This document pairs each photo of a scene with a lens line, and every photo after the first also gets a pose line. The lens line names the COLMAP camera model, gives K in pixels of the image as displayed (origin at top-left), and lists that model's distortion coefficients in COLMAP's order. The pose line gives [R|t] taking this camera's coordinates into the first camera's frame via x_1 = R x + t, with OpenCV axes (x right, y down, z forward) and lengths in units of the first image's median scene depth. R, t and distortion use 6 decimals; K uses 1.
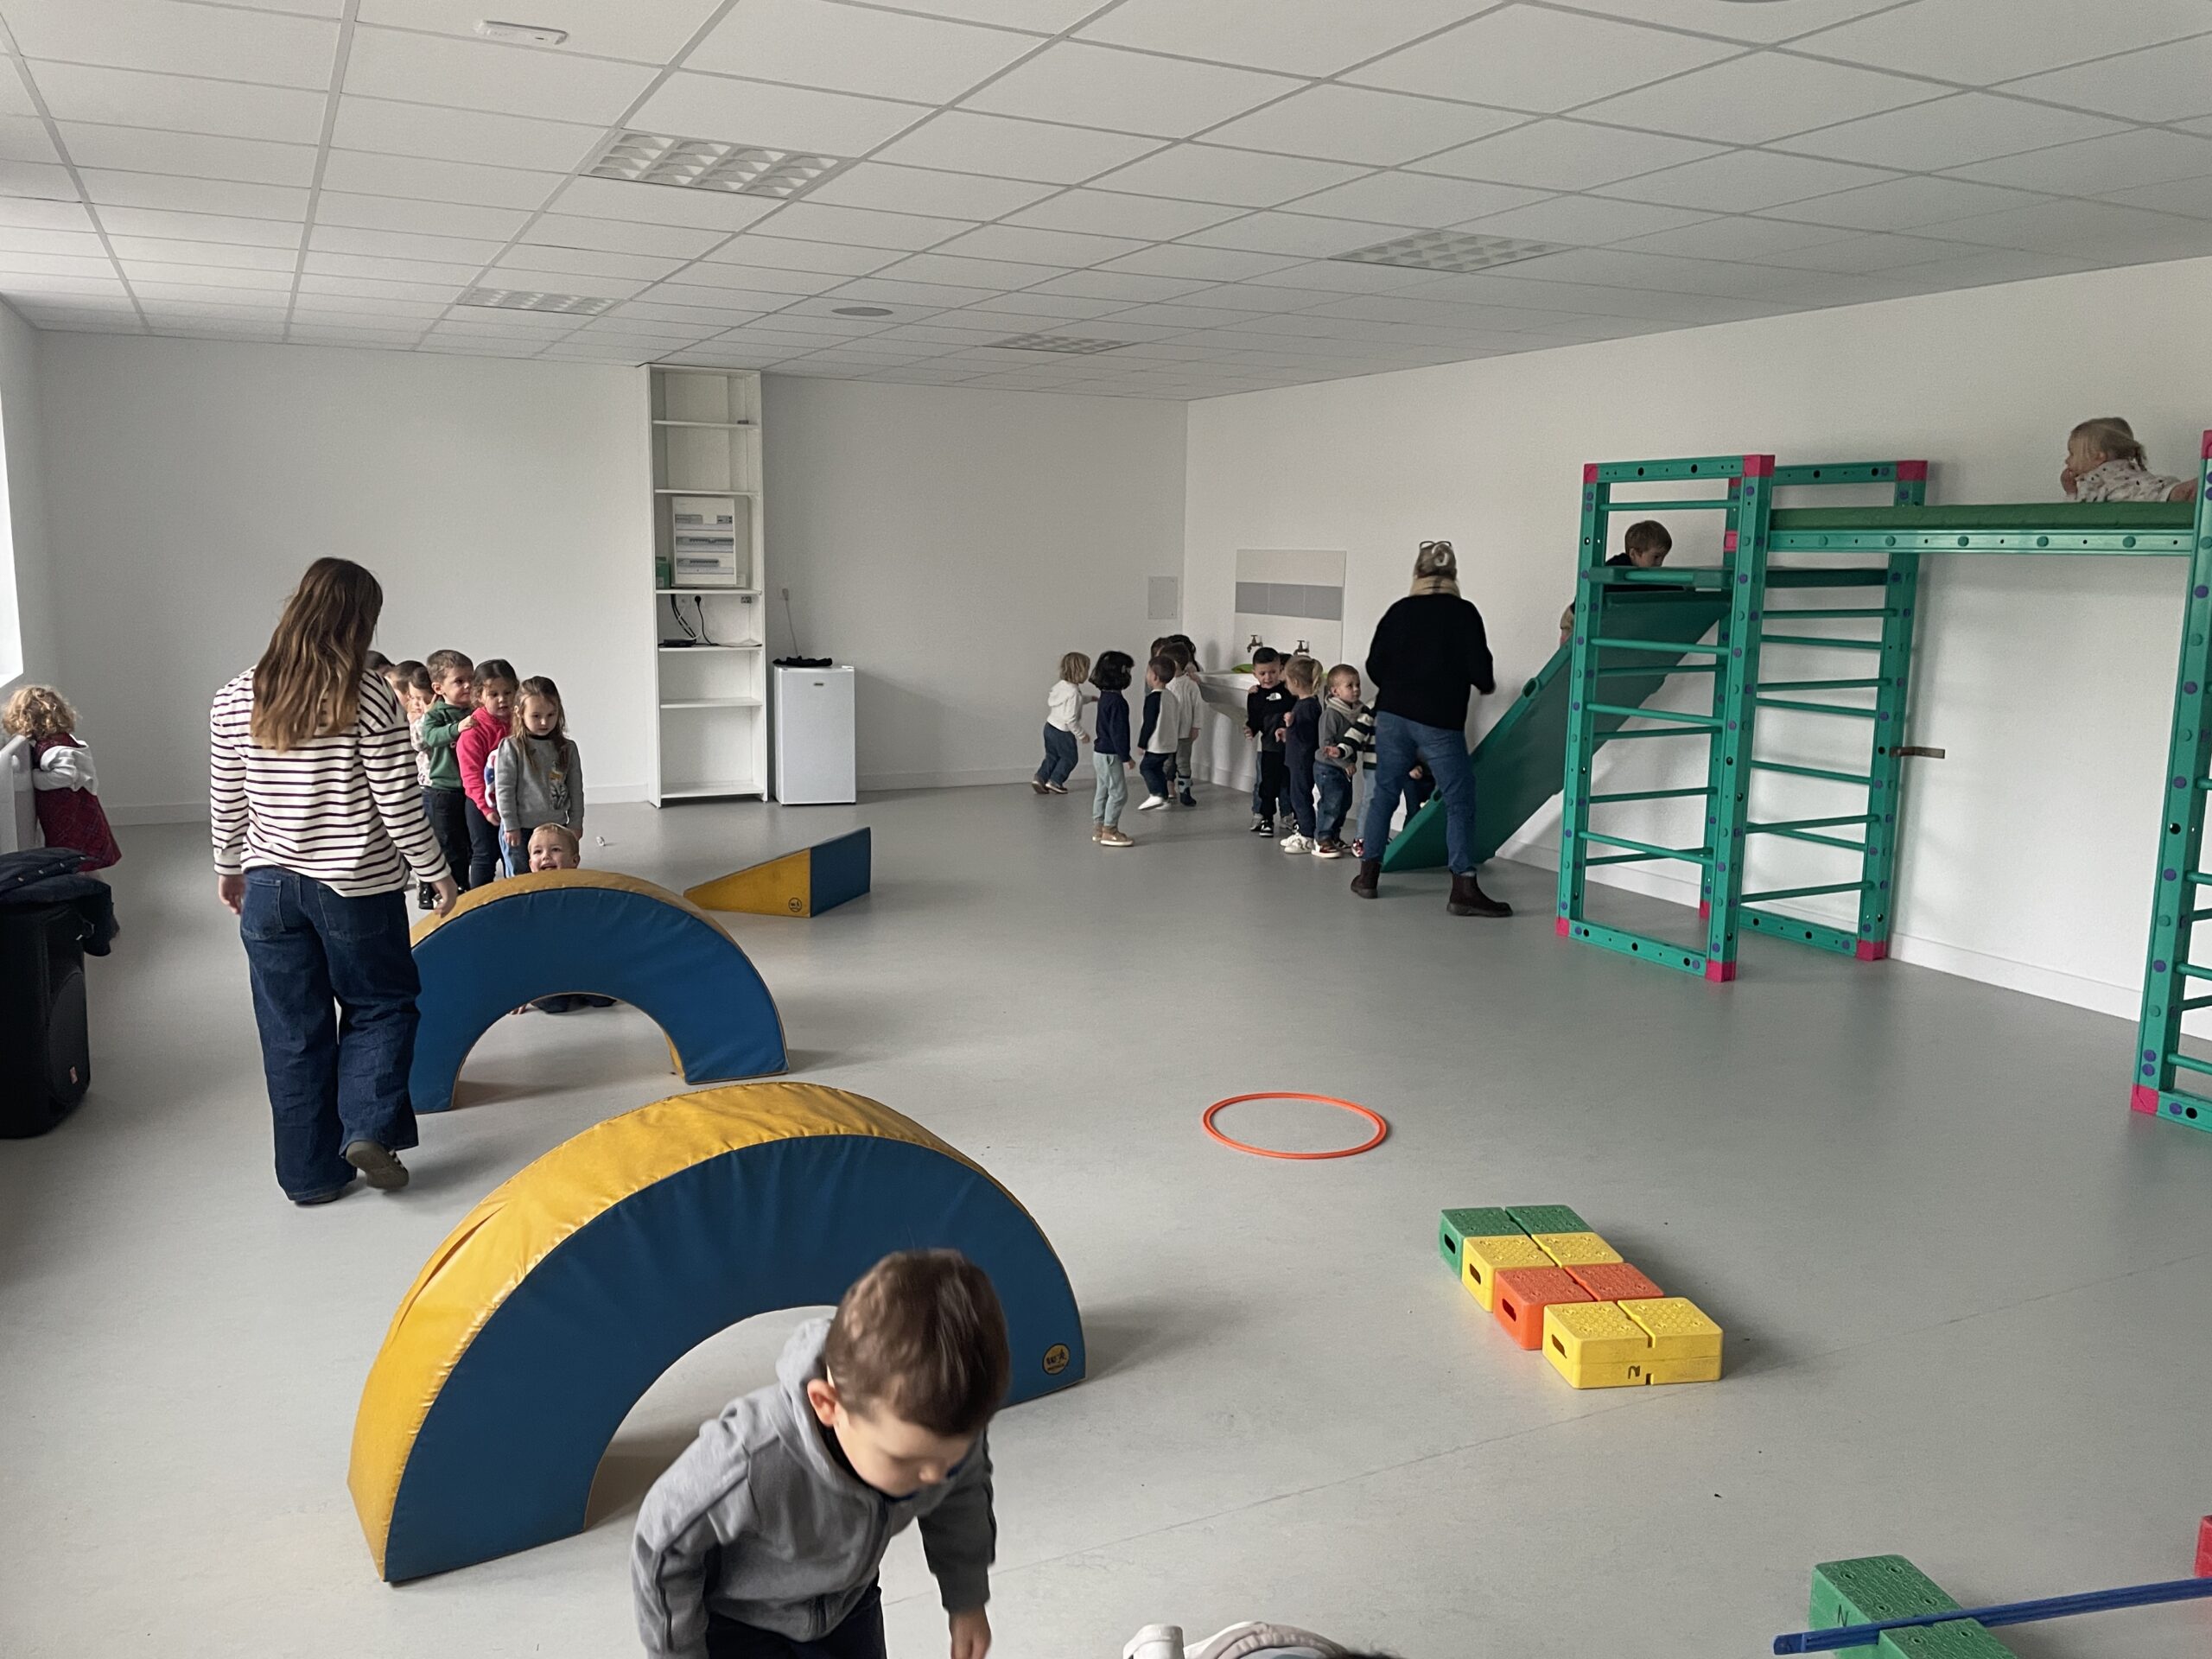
lens RADIAL K [[1637.9, 0, 1106.0], [0, 1637.9, 829.5], [0, 0, 1]] dist [0.165792, -0.144946]
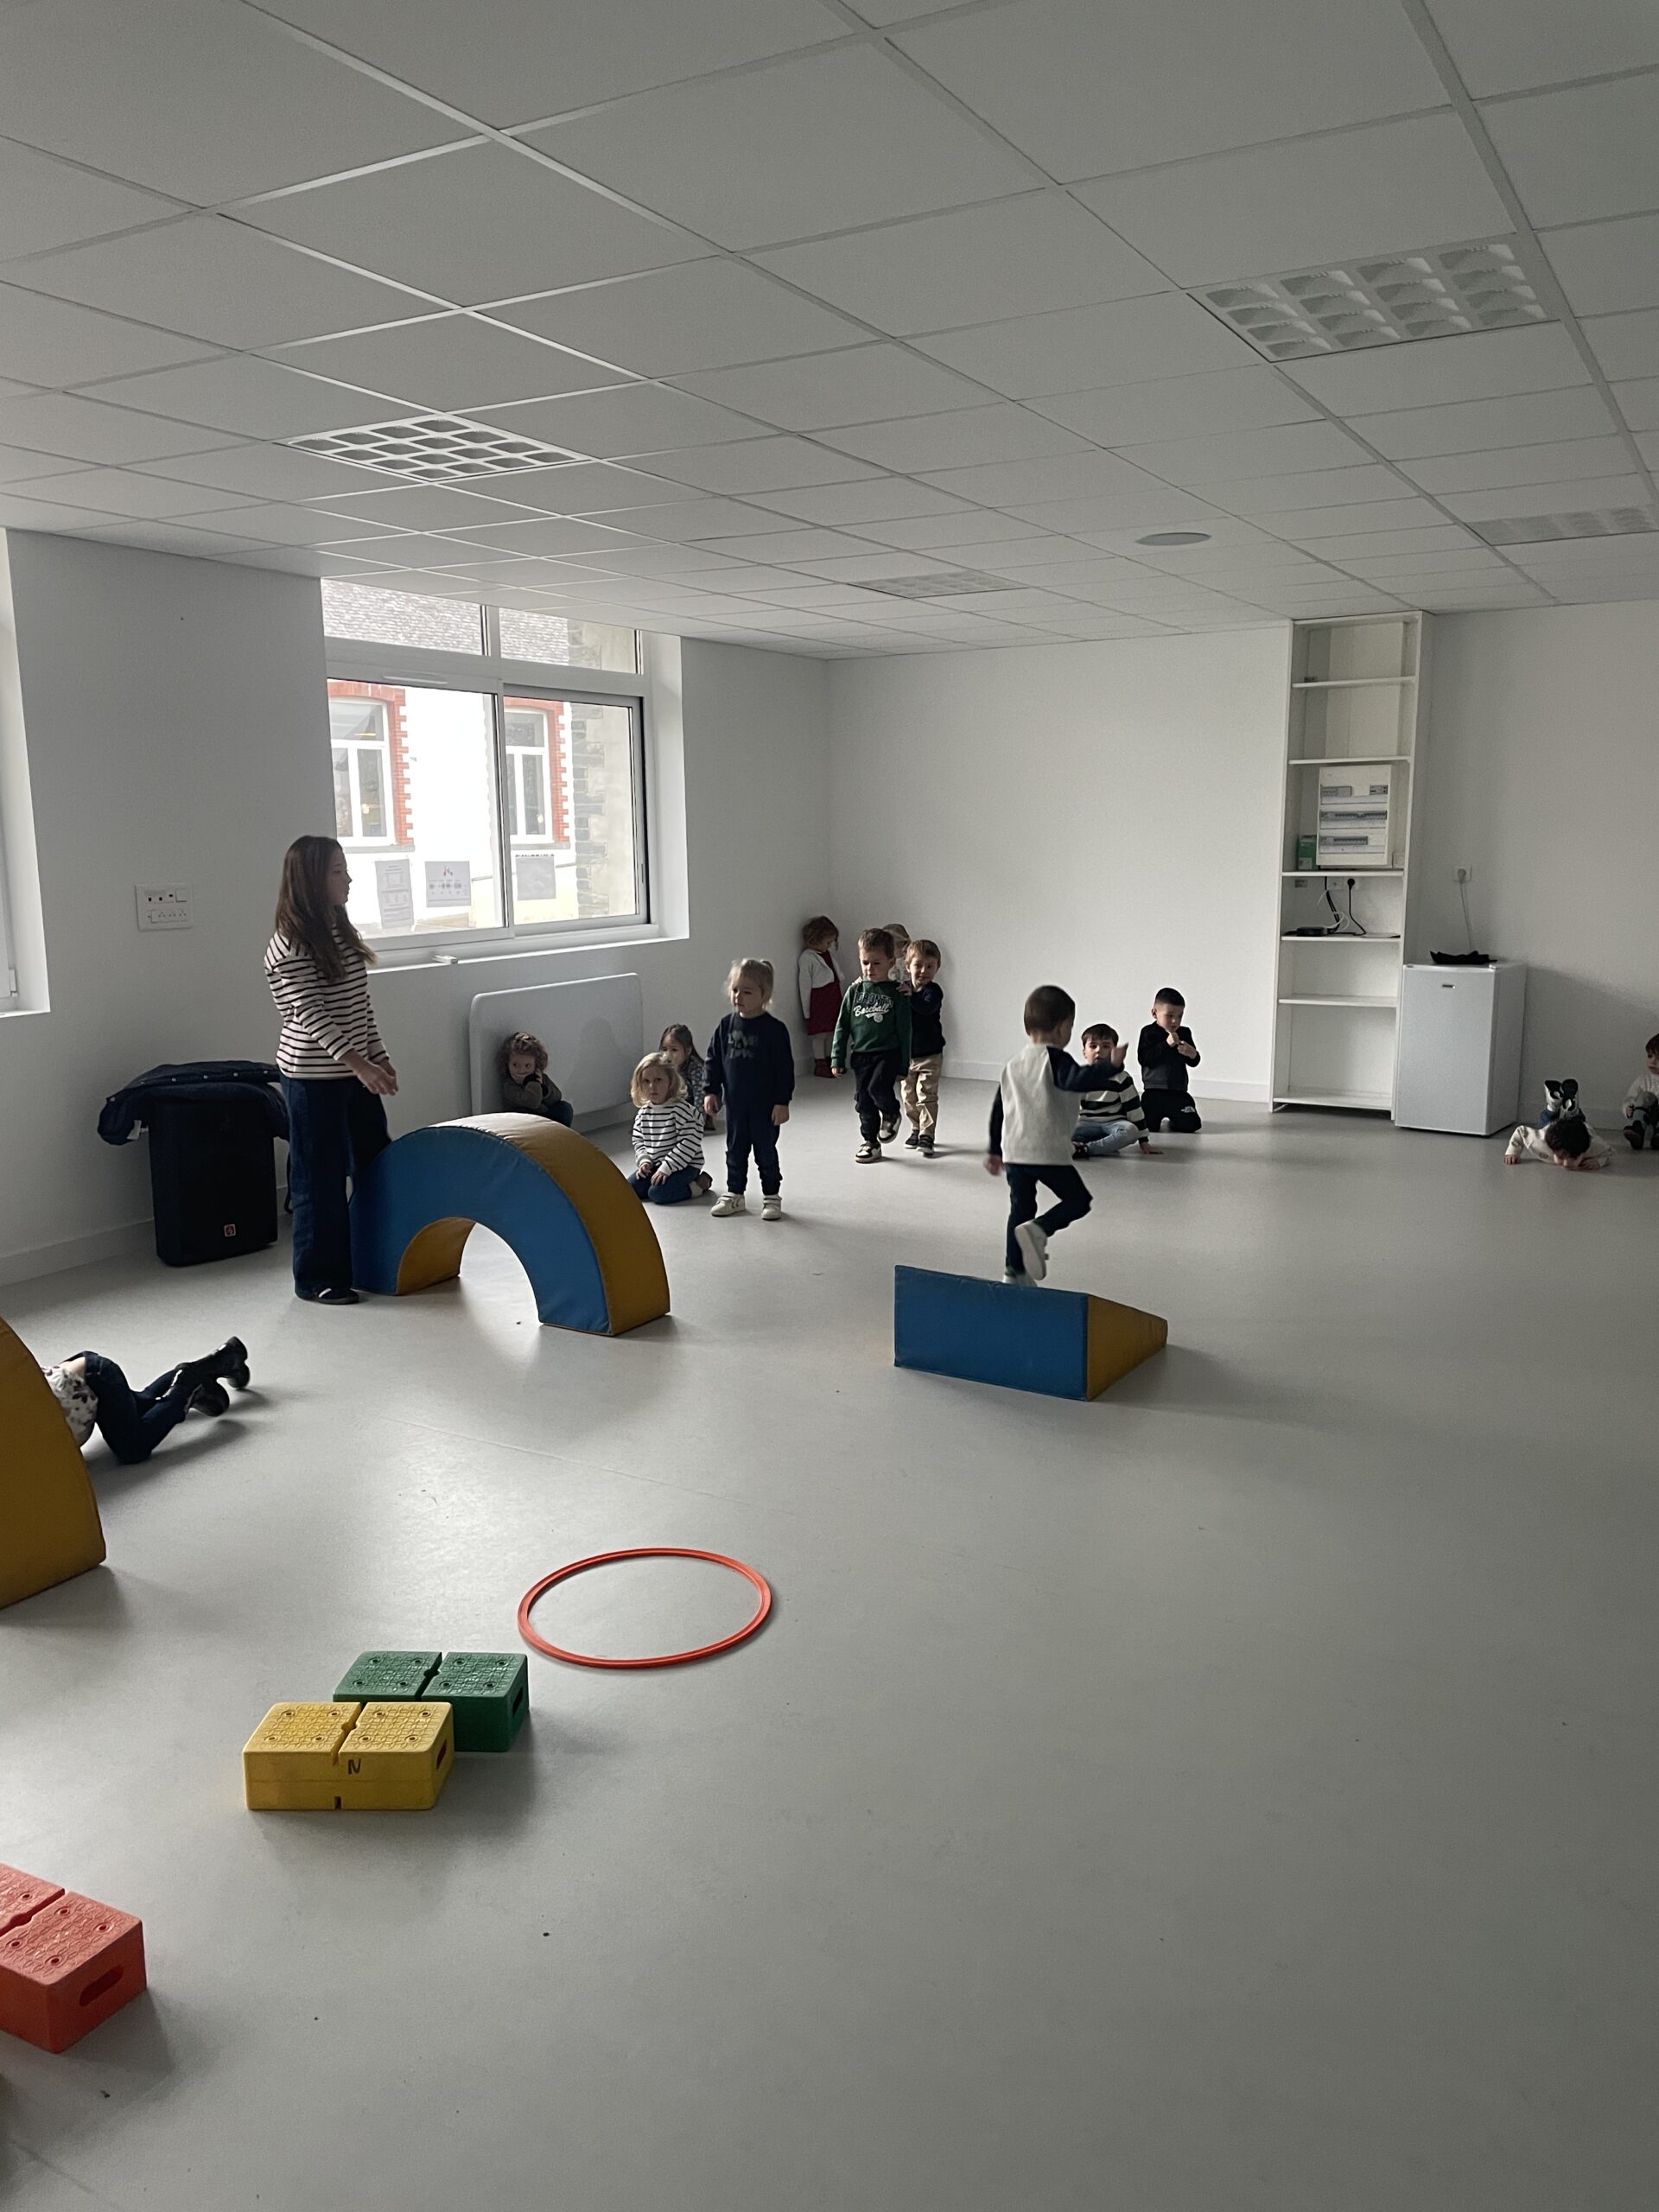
lens RADIAL K [[1695.3, 0, 829.5], [0, 1695.3, 1106.0], [0, 0, 1]] dist [0.122449, -0.167867]
pose [[0.543967, 0.121218, -0.830305, 0.376930], [-0.130812, 0.989663, 0.058782, -0.039919], [0.828847, 0.076638, 0.554201, 0.284817]]
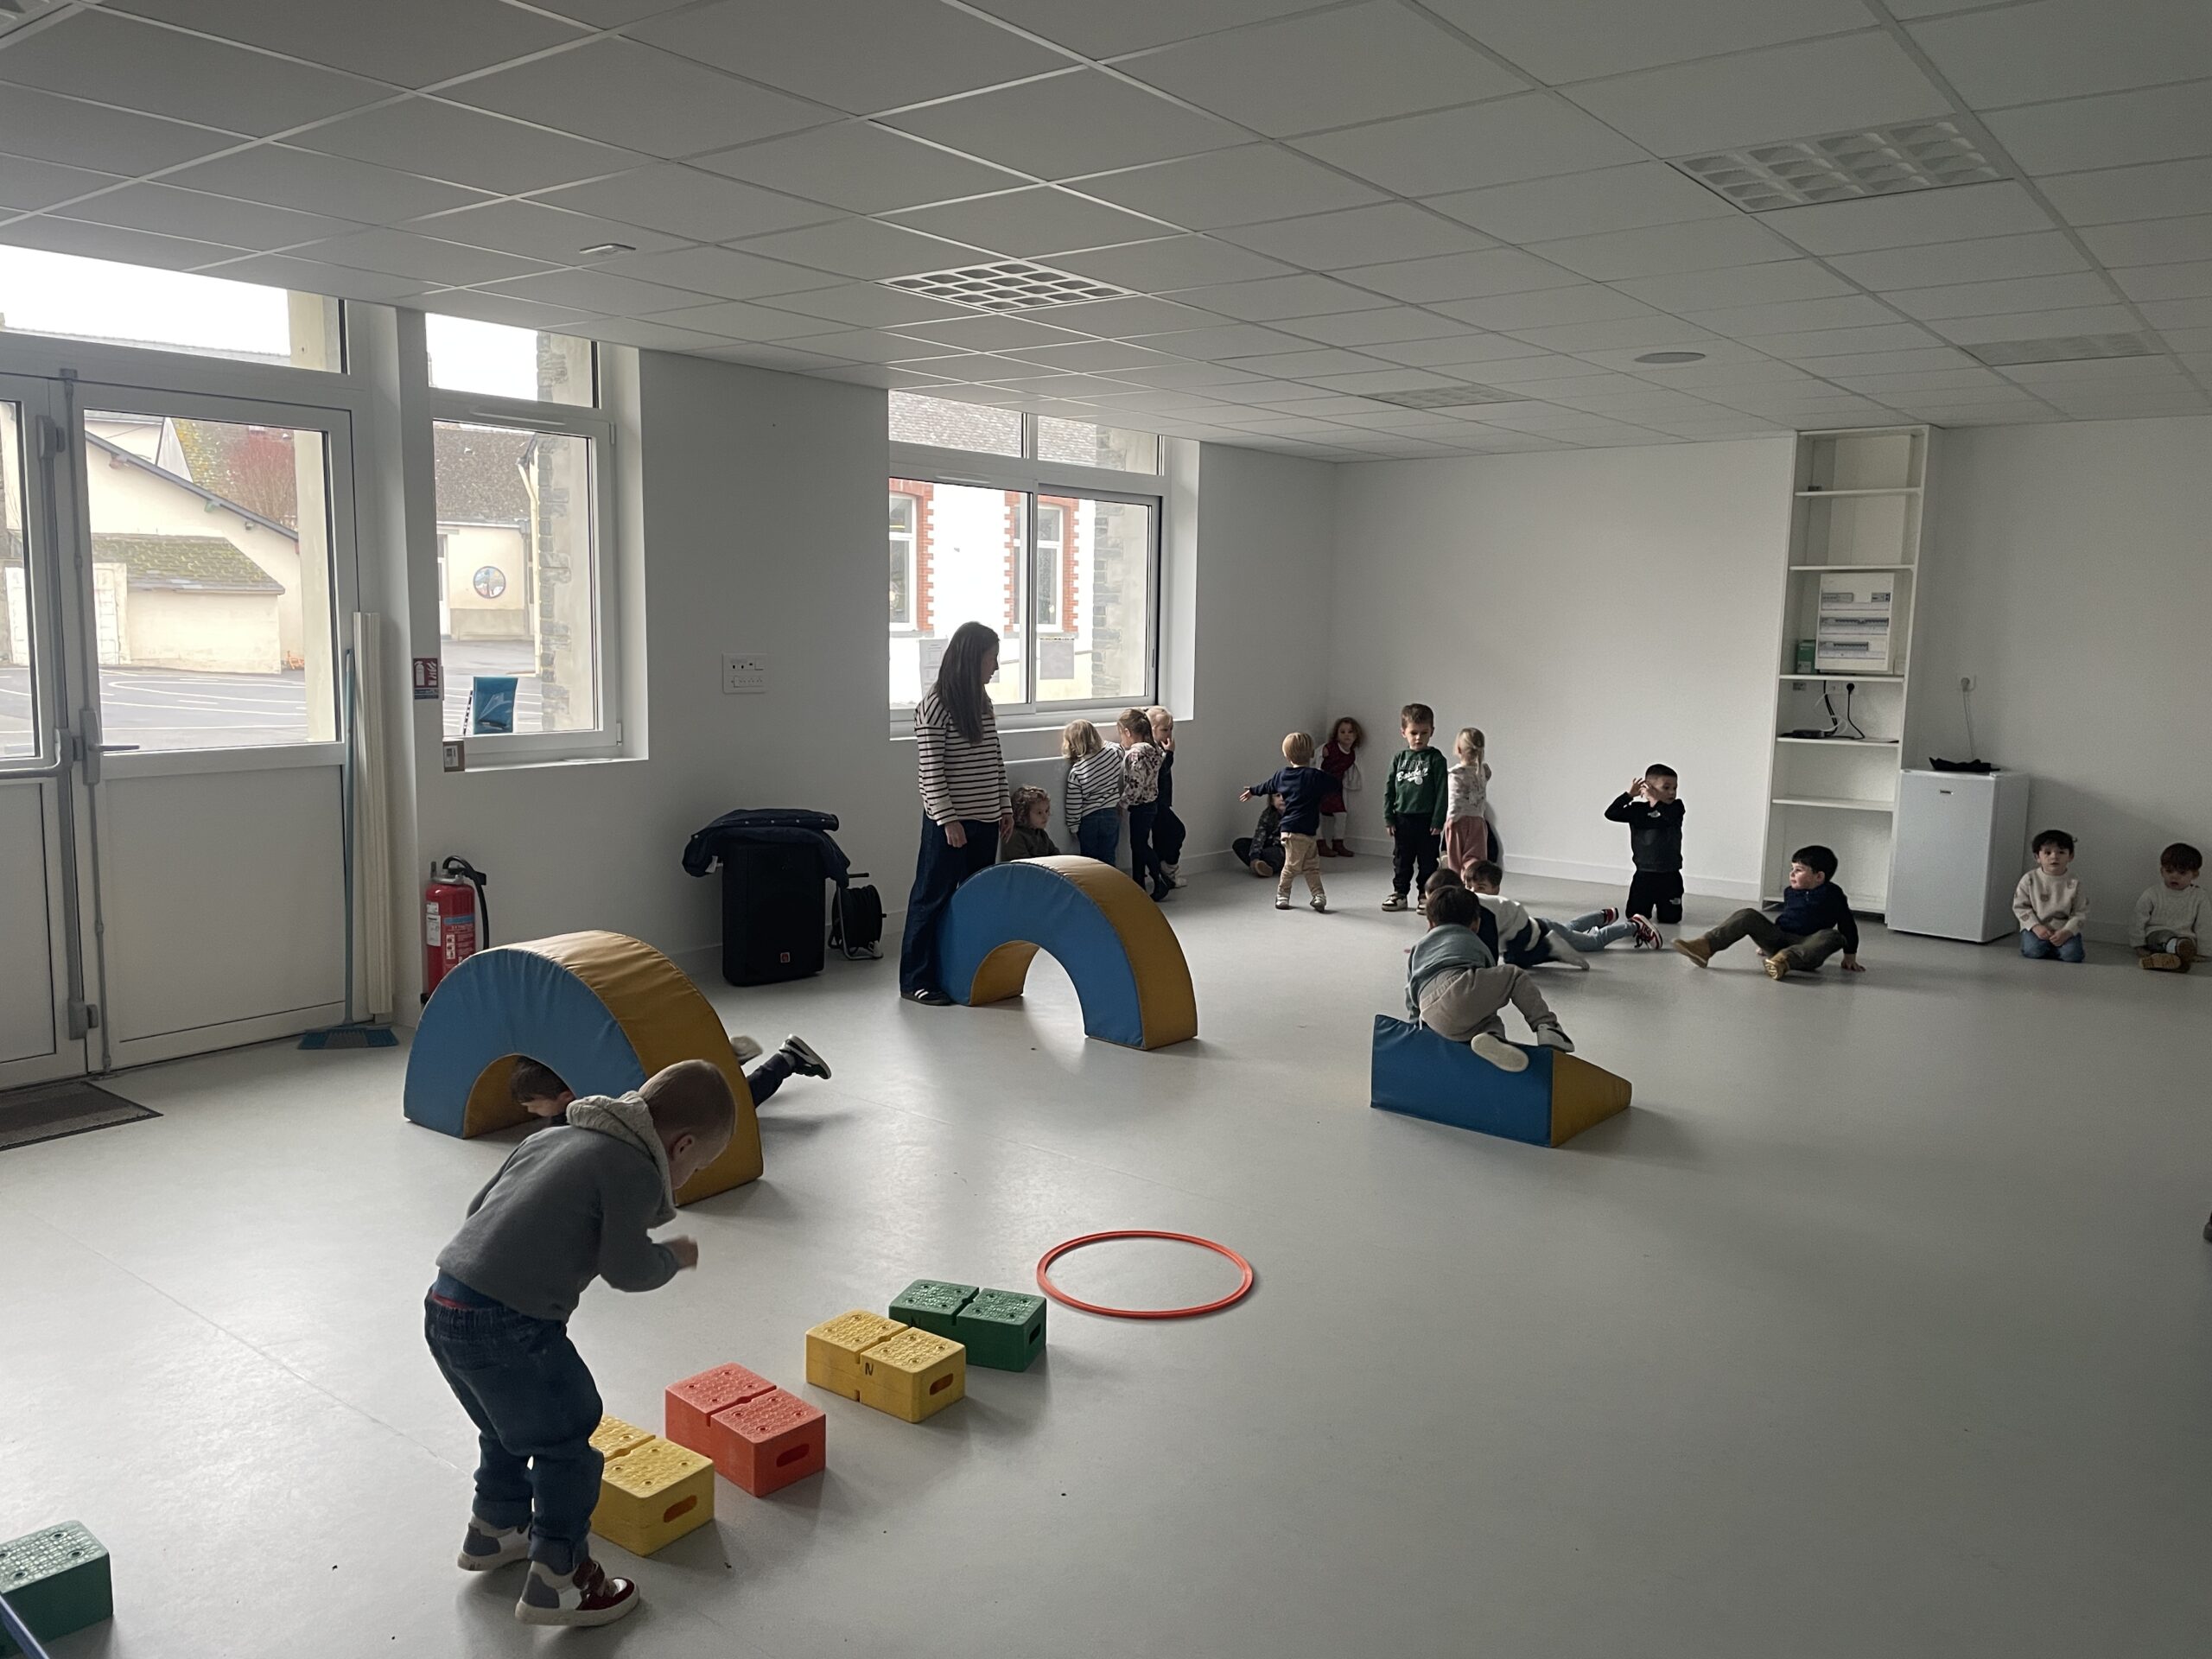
lens RADIAL K [[1695.3, 0, 1106.0], [0, 1695.3, 829.5], [0, 0, 1]] dist [0.122449, -0.167867]
pose [[0.430493, 0.107524, -0.896166, 0.424791], [-0.169091, 0.984908, 0.036945, -0.031162], [0.886614, 0.135630, 0.442178, 0.254840]]
